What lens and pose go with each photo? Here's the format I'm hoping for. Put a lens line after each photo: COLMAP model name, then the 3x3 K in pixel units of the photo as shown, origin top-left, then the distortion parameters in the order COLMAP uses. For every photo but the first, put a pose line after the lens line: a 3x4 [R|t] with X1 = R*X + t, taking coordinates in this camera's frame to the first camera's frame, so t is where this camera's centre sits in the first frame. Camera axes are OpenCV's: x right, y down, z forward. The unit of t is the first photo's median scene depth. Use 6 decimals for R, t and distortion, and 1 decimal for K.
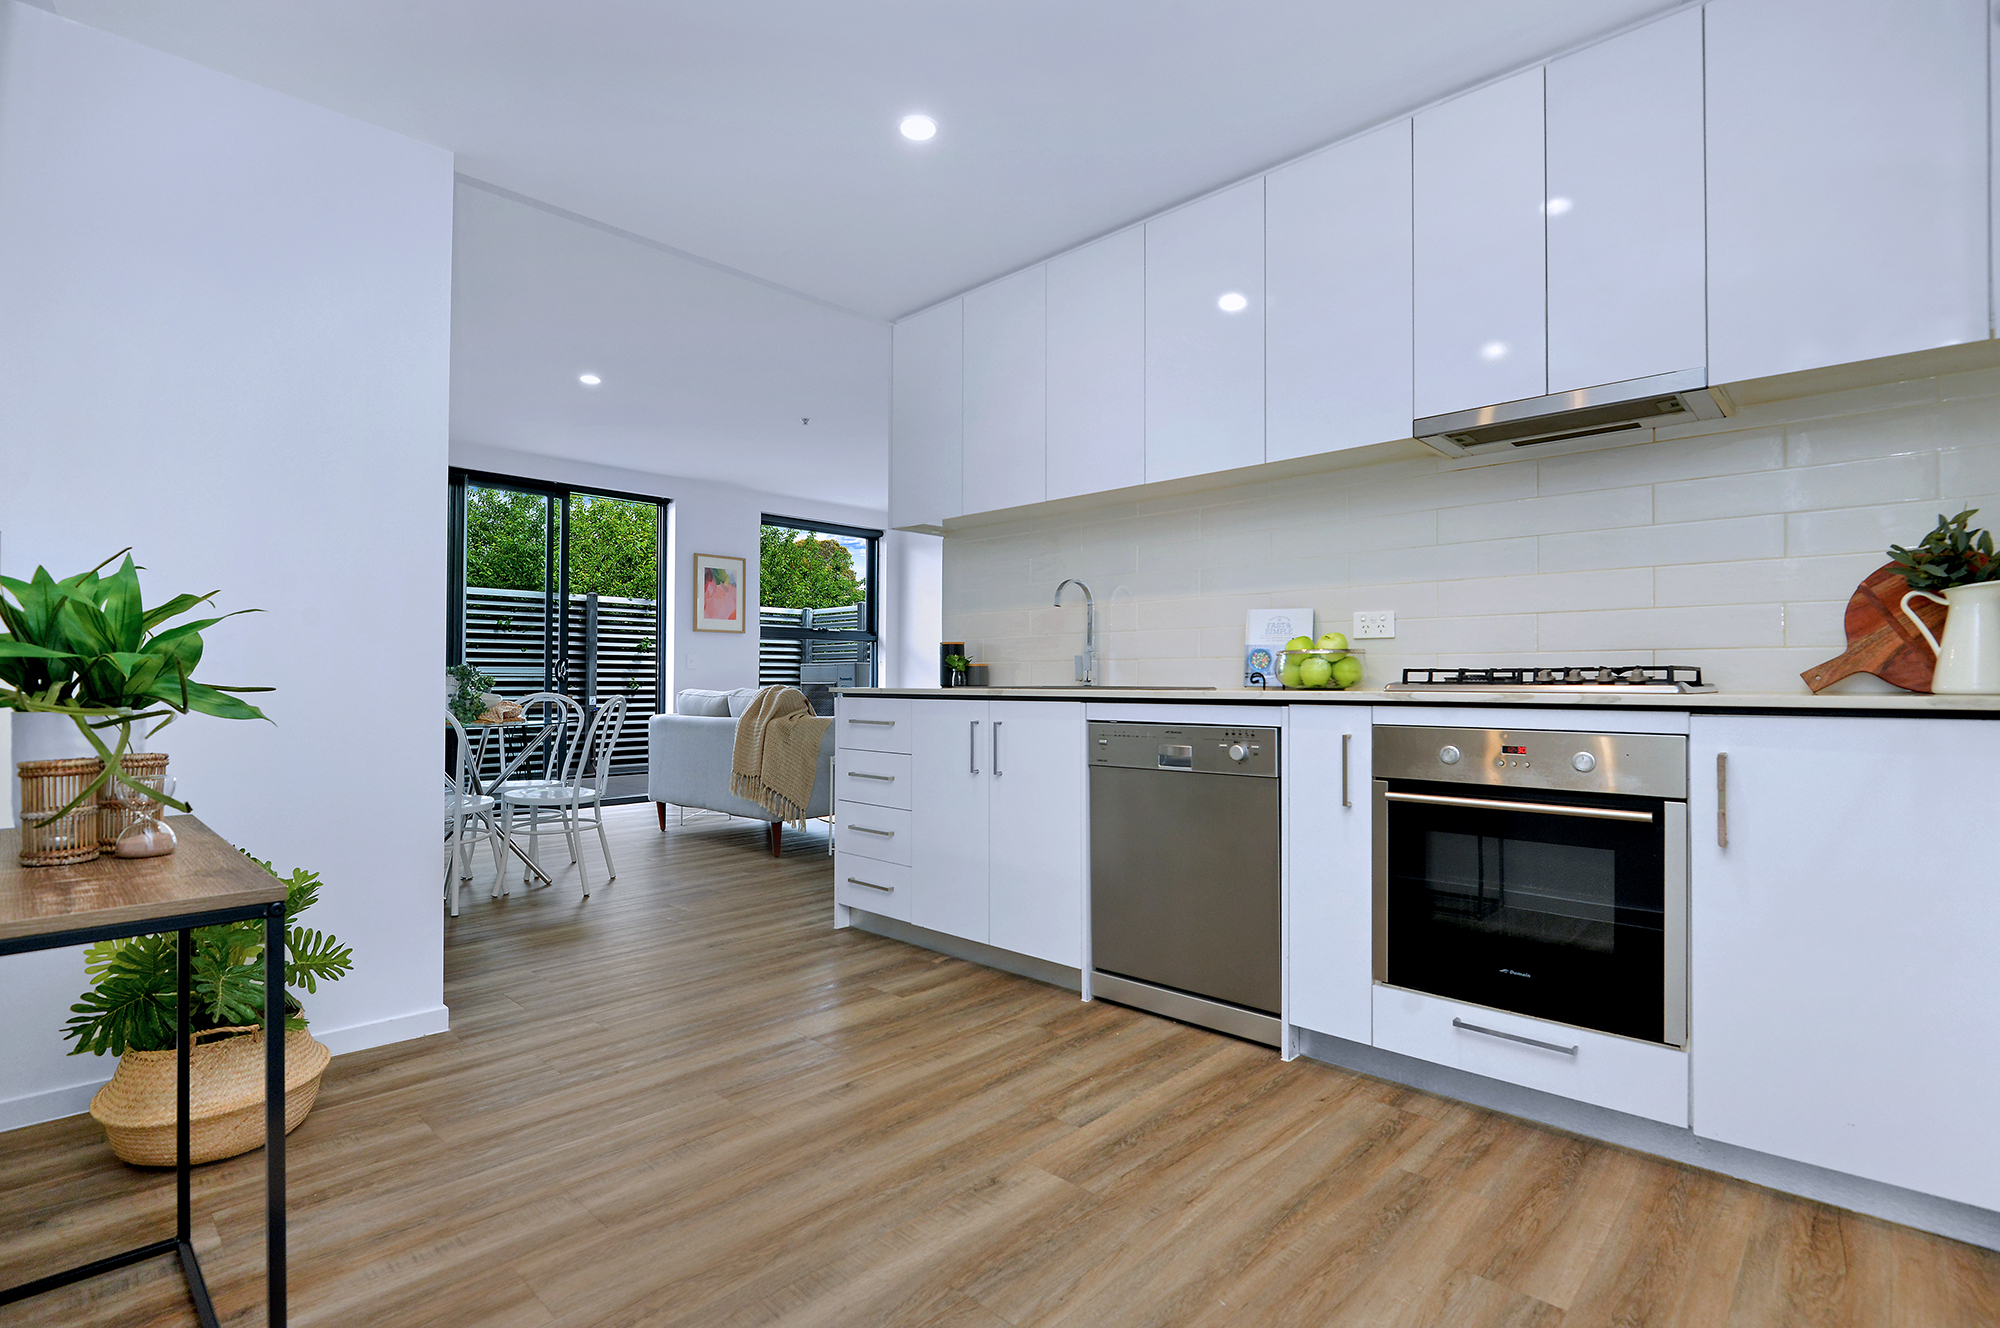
lens RADIAL K [[955.2, 0, 987.1], [0, 955.2, 664.3], [0, 0, 1]] dist [-0.024387, -0.000497]
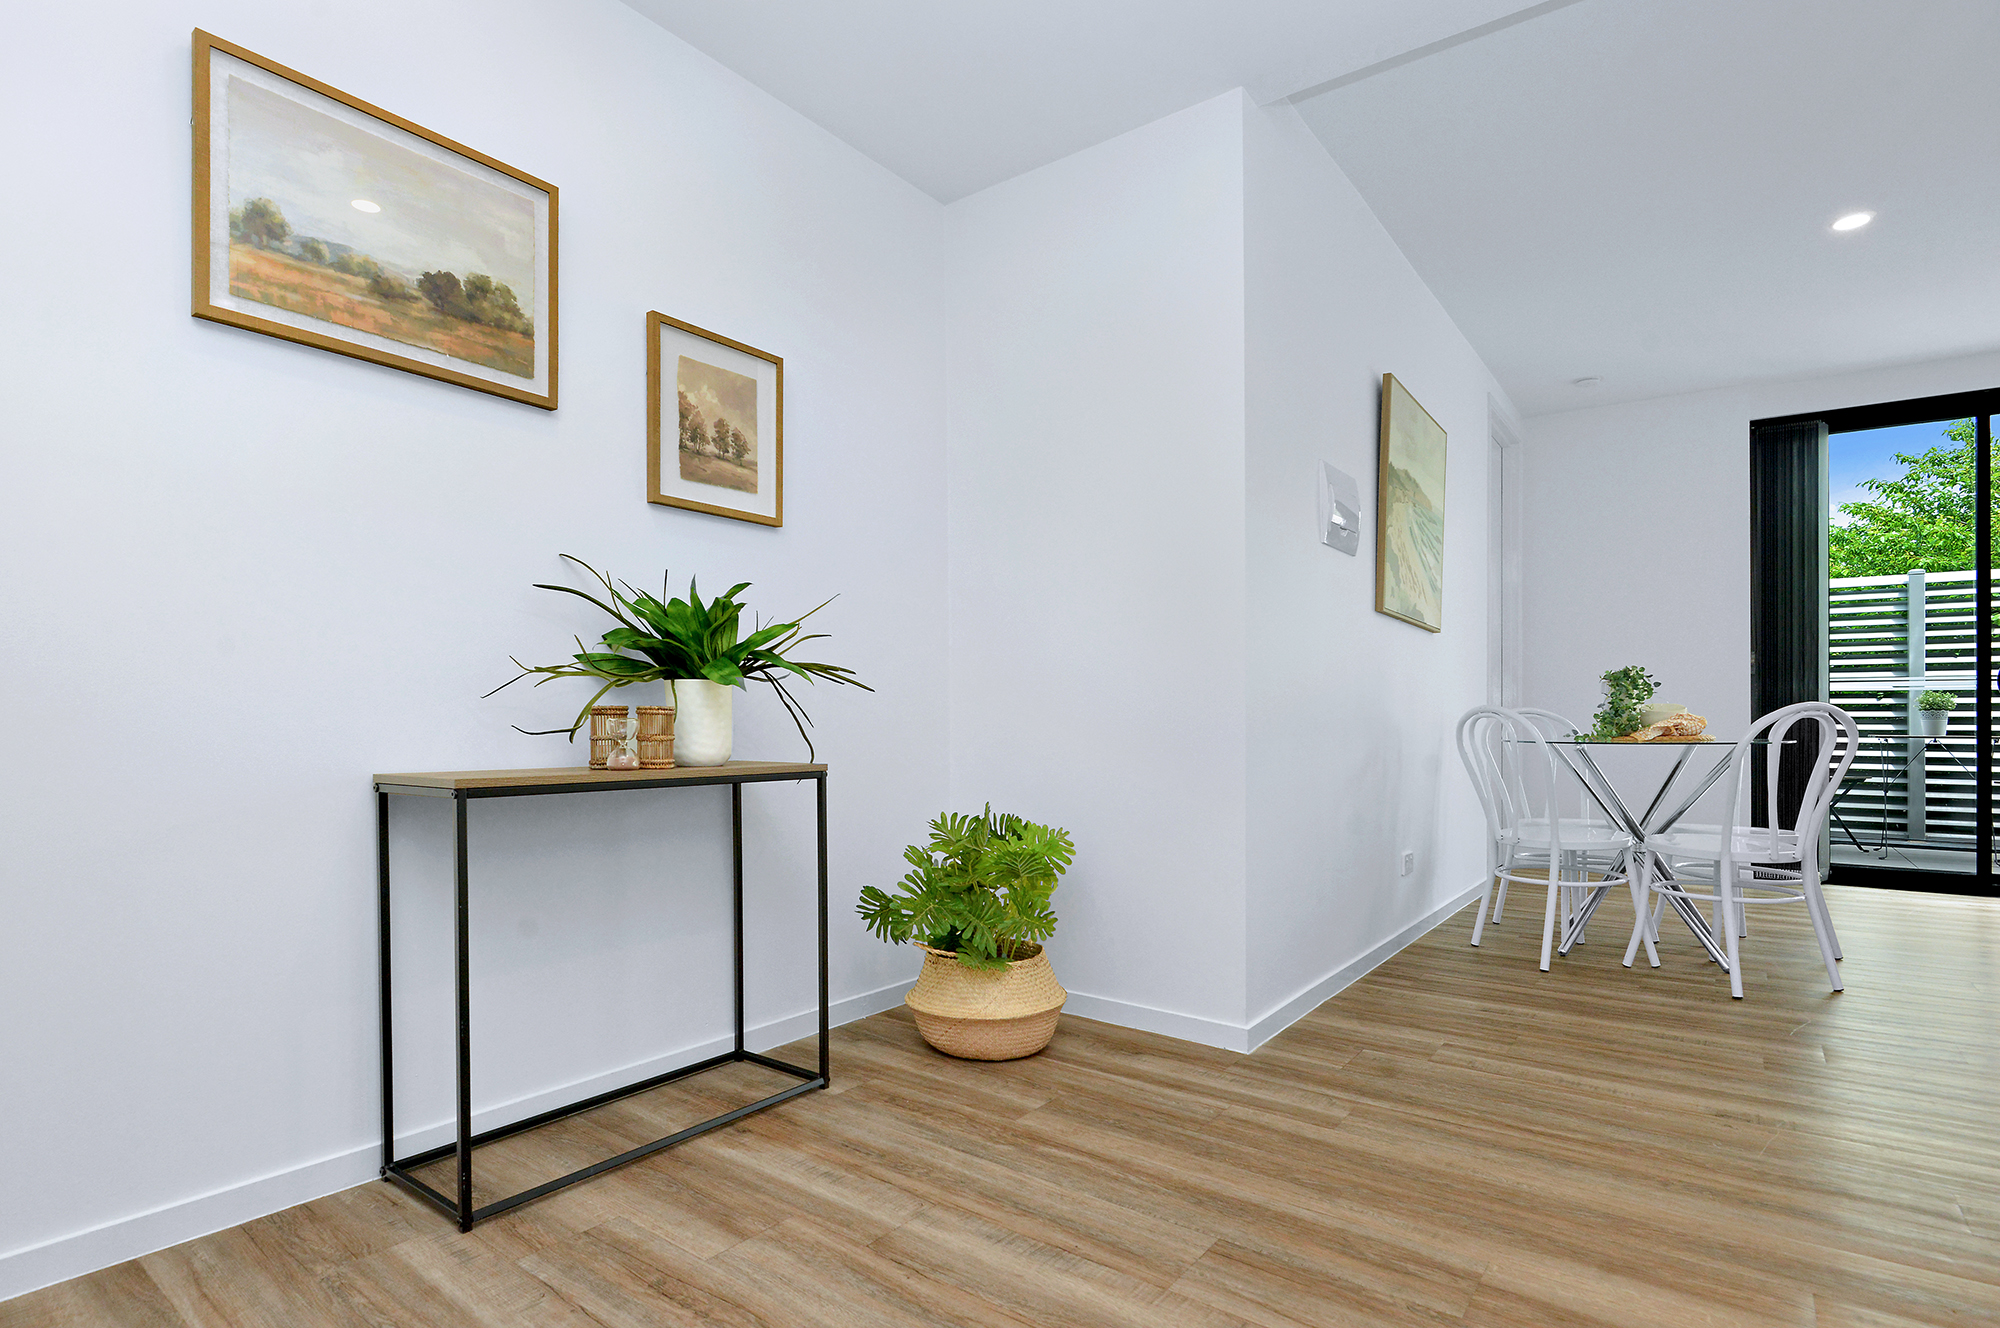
lens RADIAL K [[992.8, 0, 1004.3], [0, 992.8, 734.3], [0, 0, 1]] dist [-0.002029, 0.000144]
pose [[0.125047, 0.022140, -0.991904, 0.455192], [0.009492, 0.999679, 0.023511, 0.065975], [0.992105, -0.012355, 0.124797, 0.834983]]
